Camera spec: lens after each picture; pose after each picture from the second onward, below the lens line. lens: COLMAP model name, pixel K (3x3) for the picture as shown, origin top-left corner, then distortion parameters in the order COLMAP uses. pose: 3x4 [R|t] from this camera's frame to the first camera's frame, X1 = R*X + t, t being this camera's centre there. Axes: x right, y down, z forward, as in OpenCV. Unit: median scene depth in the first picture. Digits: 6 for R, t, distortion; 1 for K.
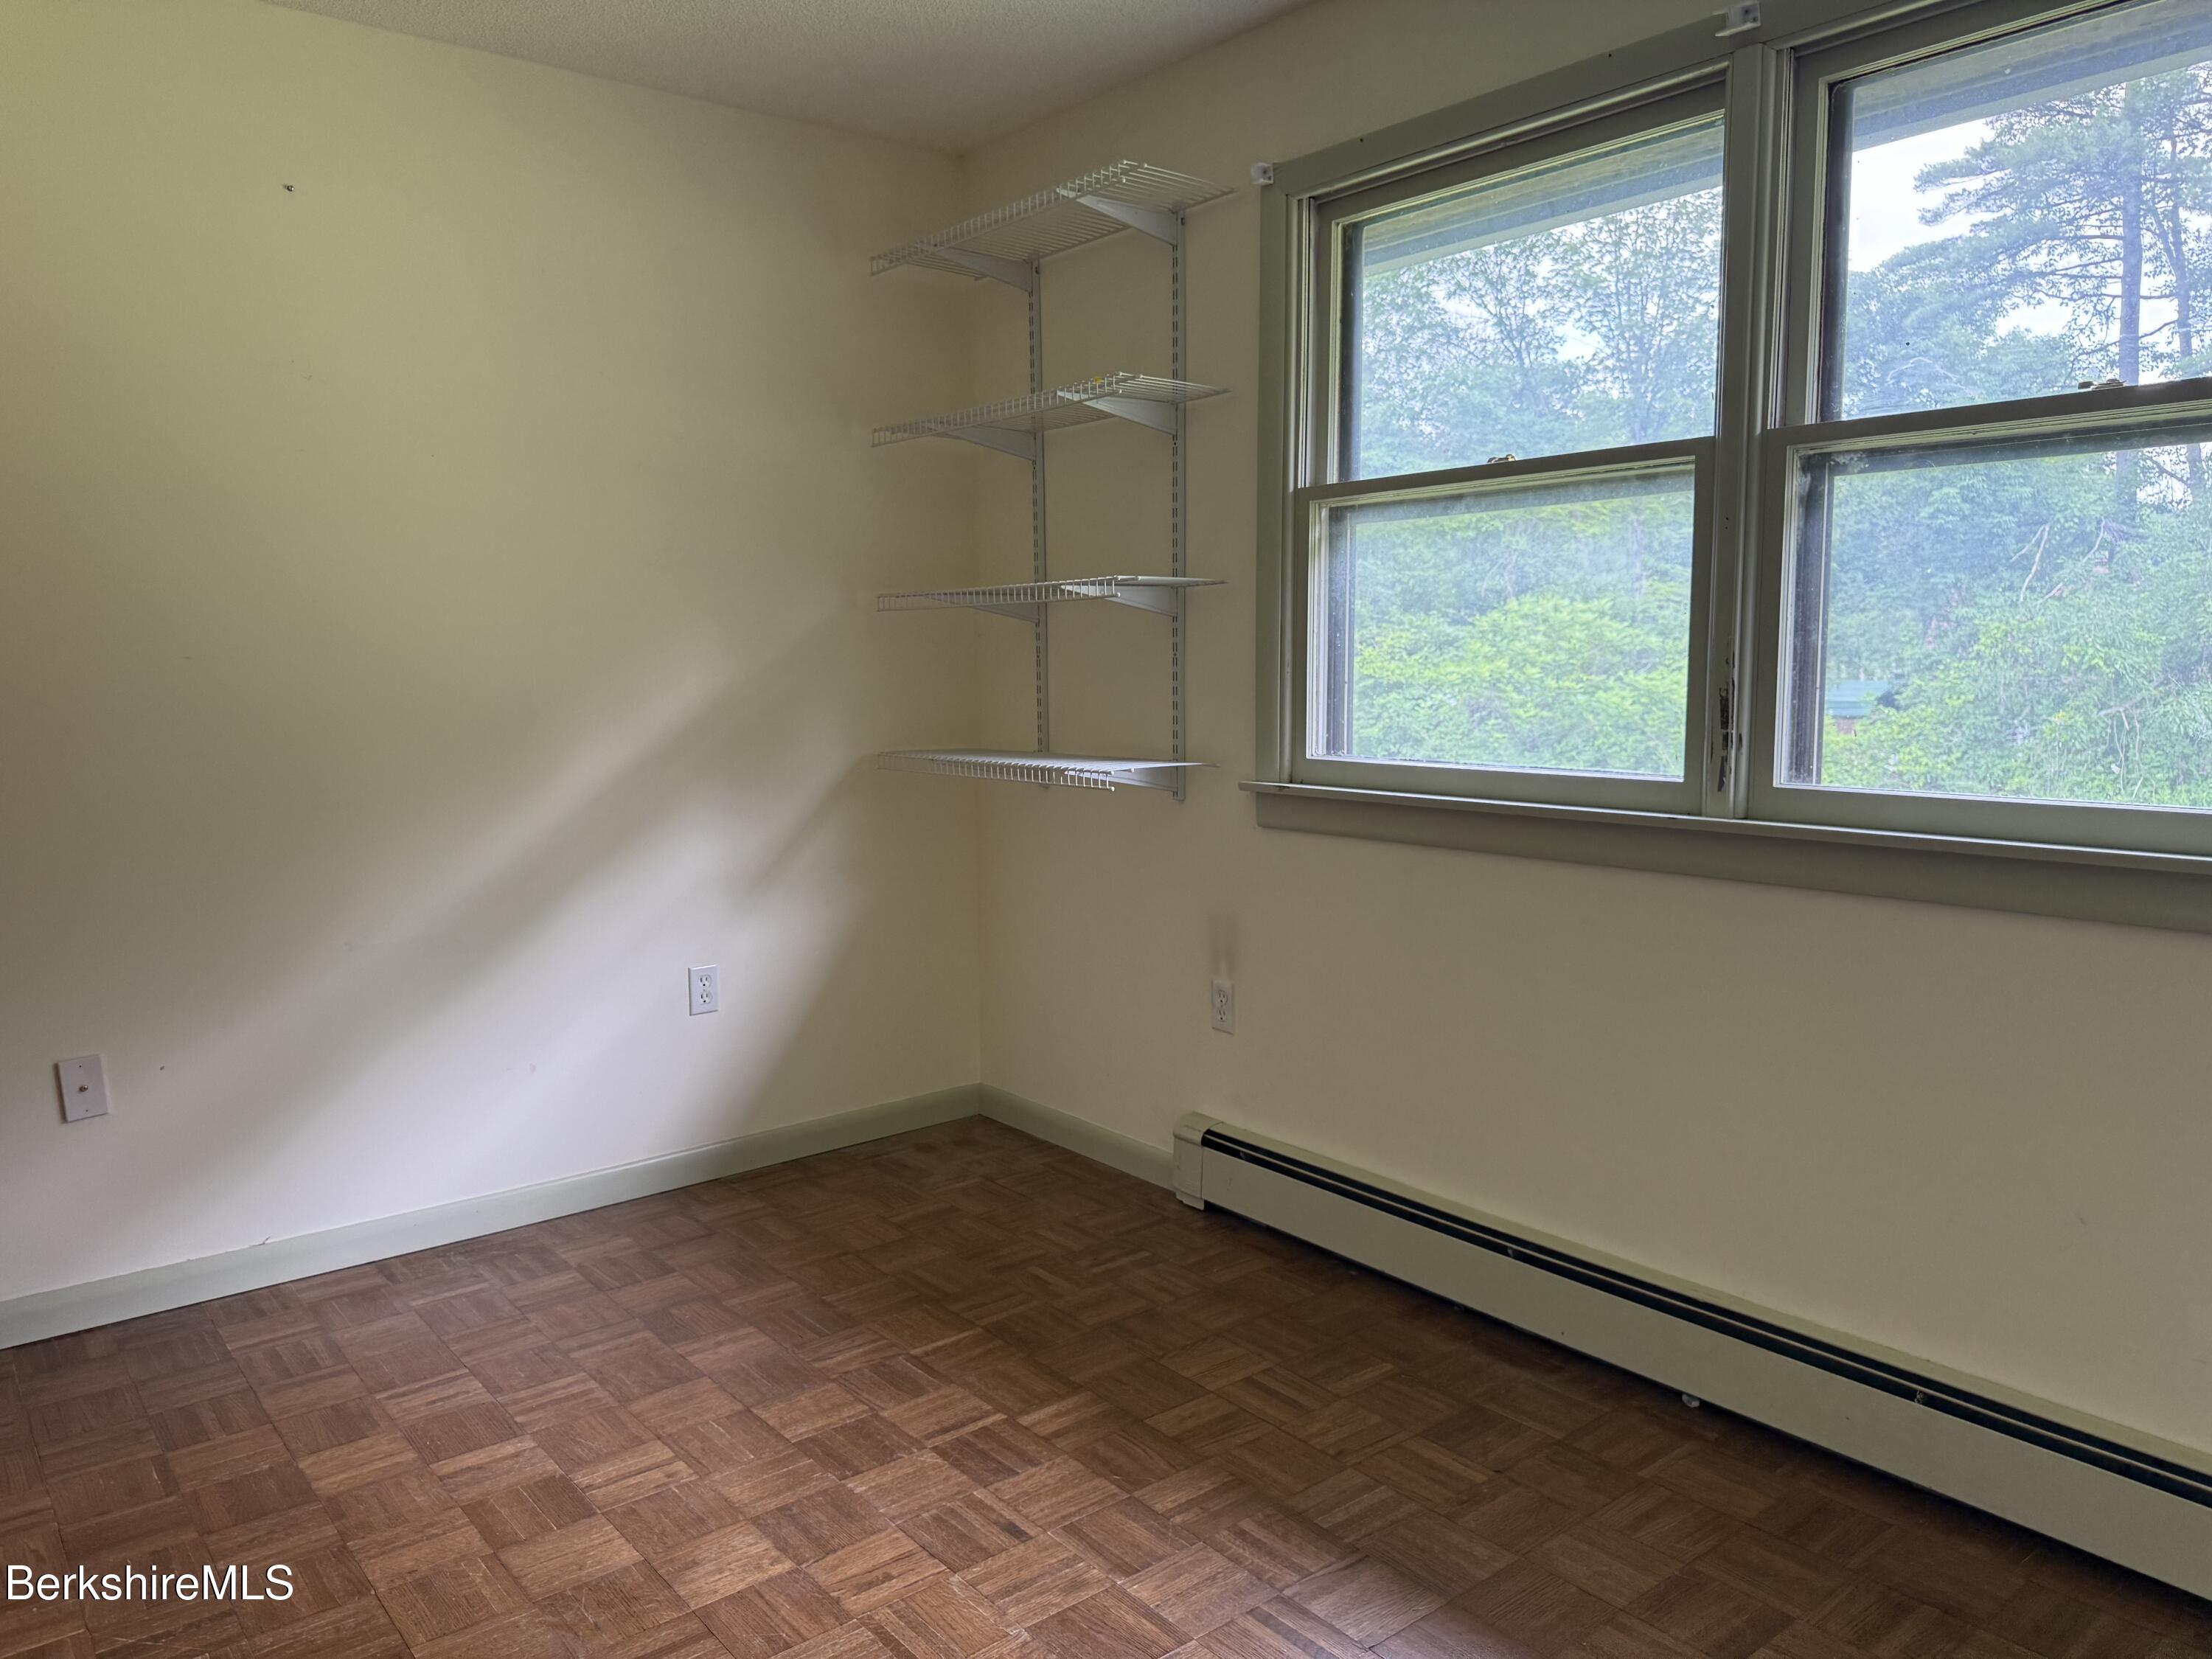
lens RADIAL K [[1556.8, 0, 1109.0], [0, 1556.8, 838.5], [0, 0, 1]] dist [0.043845, -0.050409]
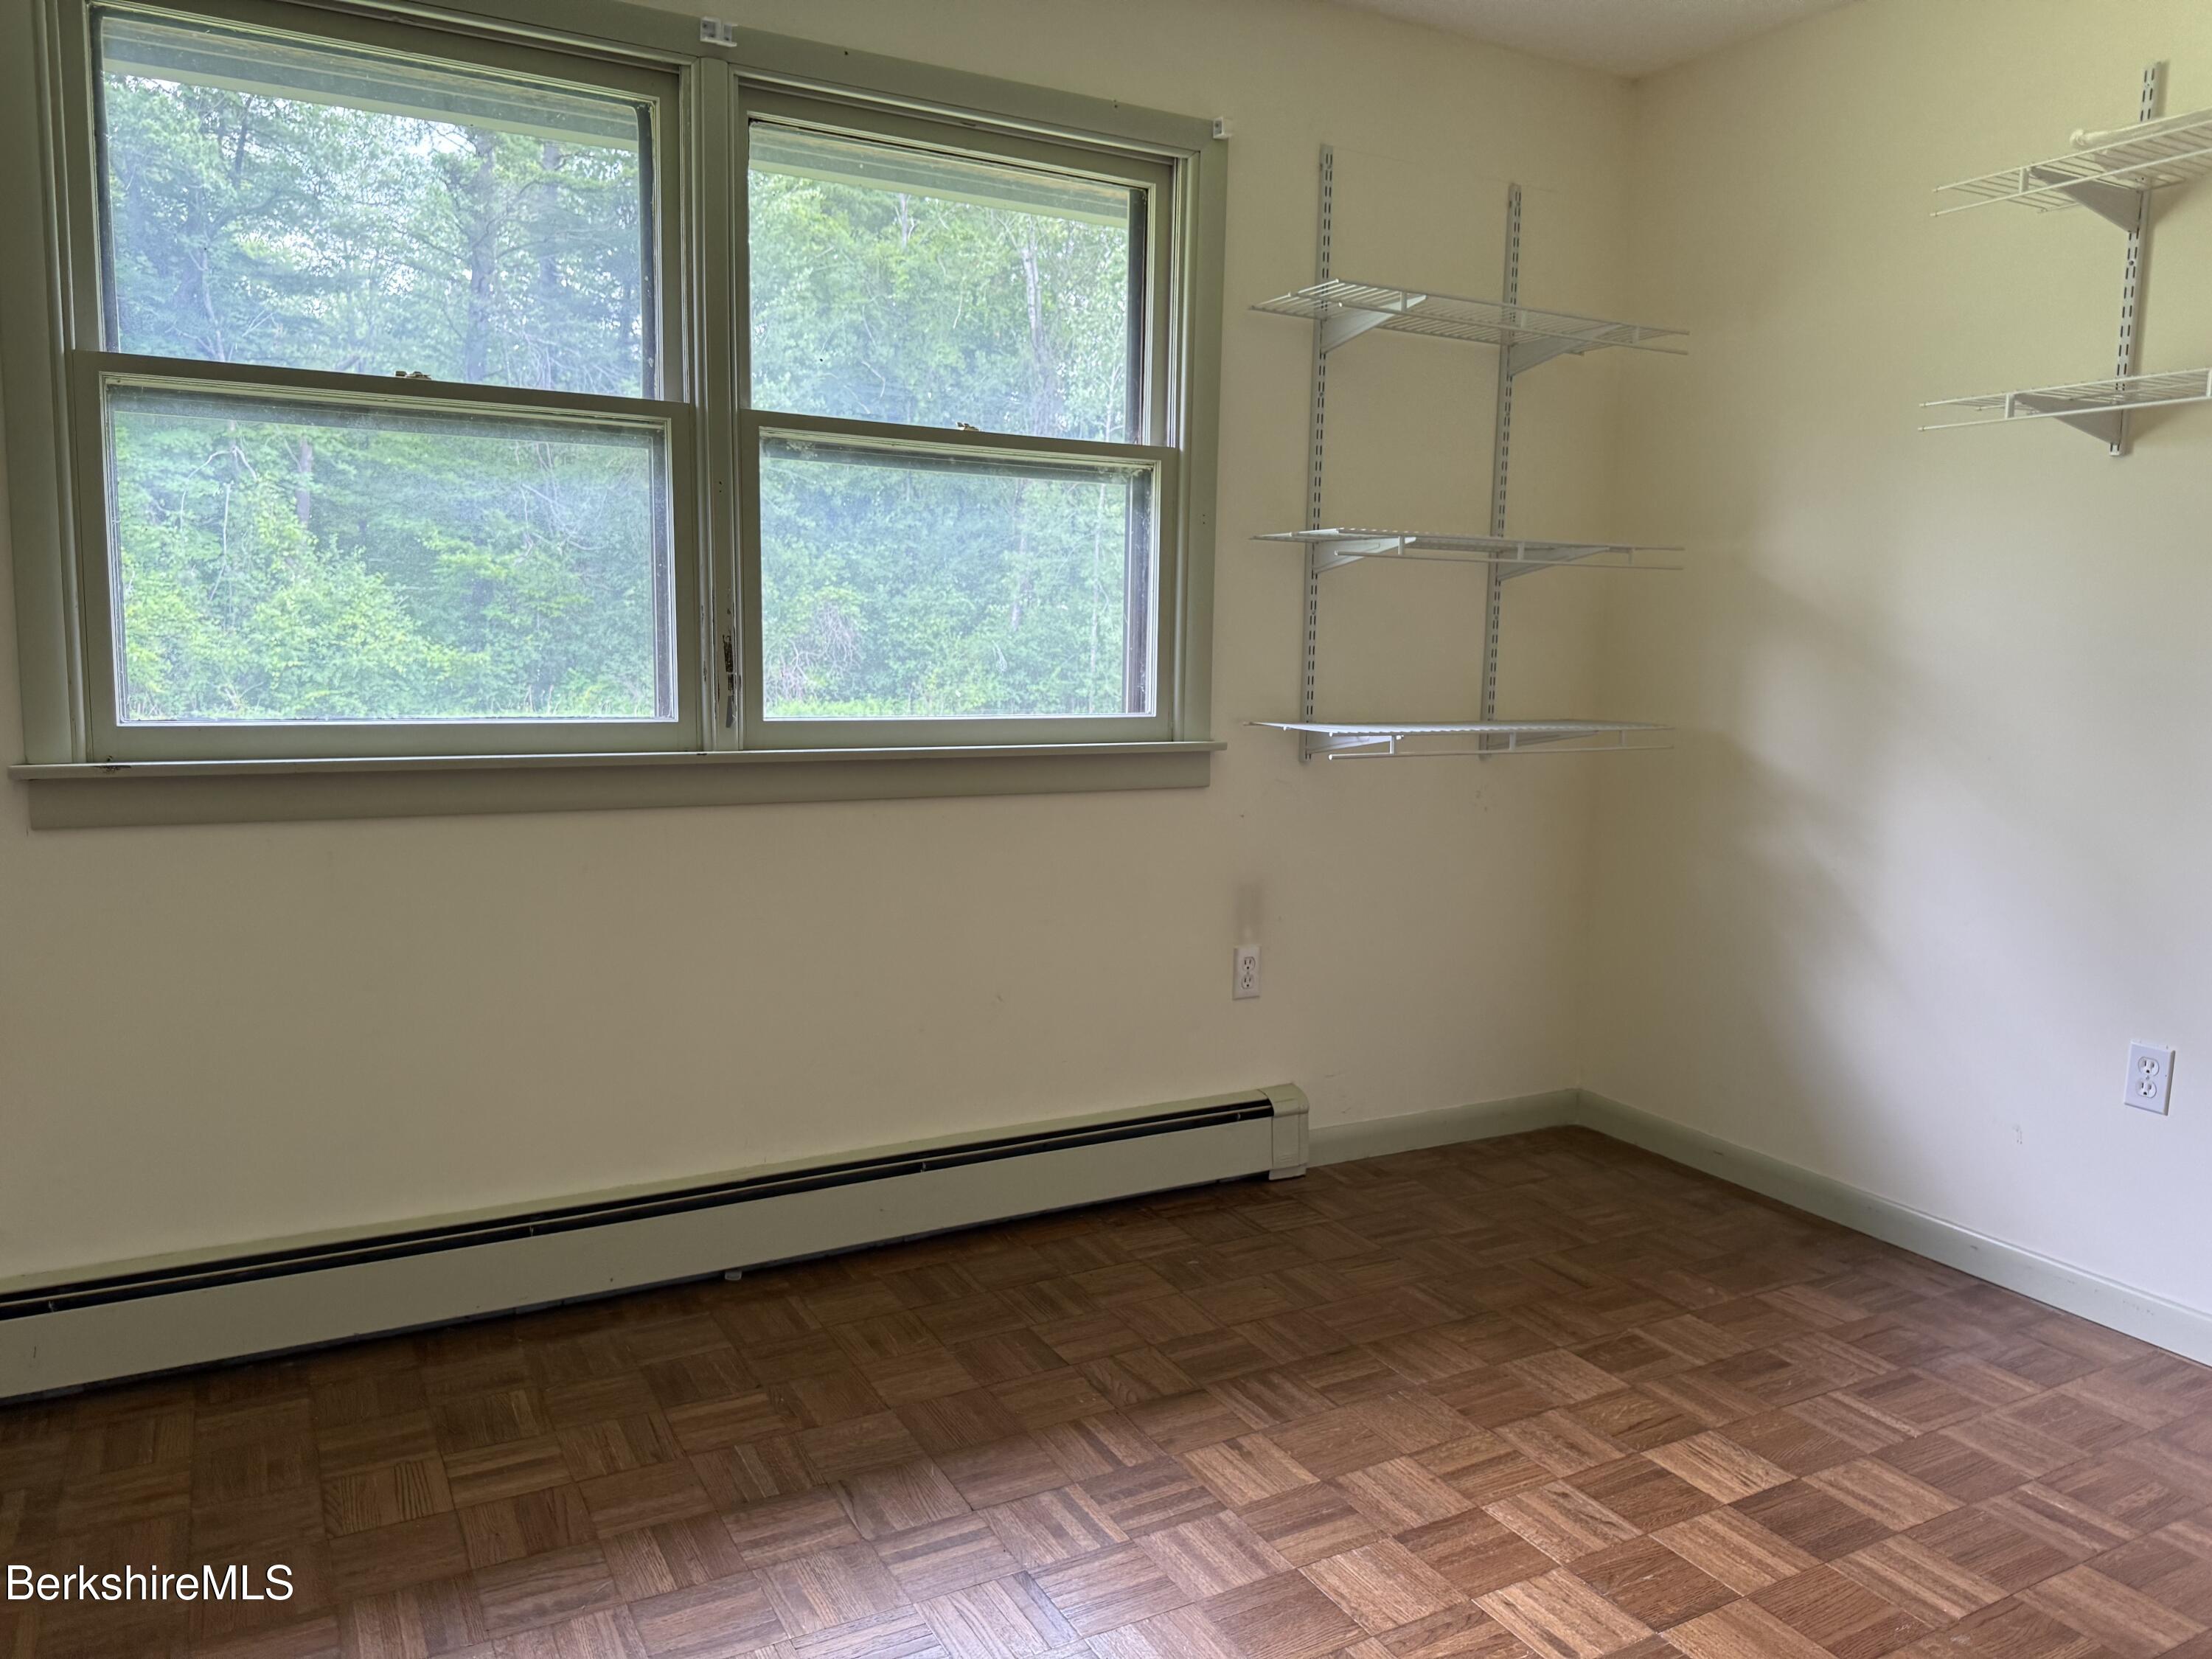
lens RADIAL K [[1556.8, 0, 1107.6], [0, 1556.8, 822.0], [0, 0, 1]] dist [0.043845, -0.050409]
pose [[0.182866, -0.105847, 0.977423, -0.654157], [0.093819, 0.991529, 0.089821, -0.037664], [-0.978651, 0.075276, 0.191248, 0.521391]]
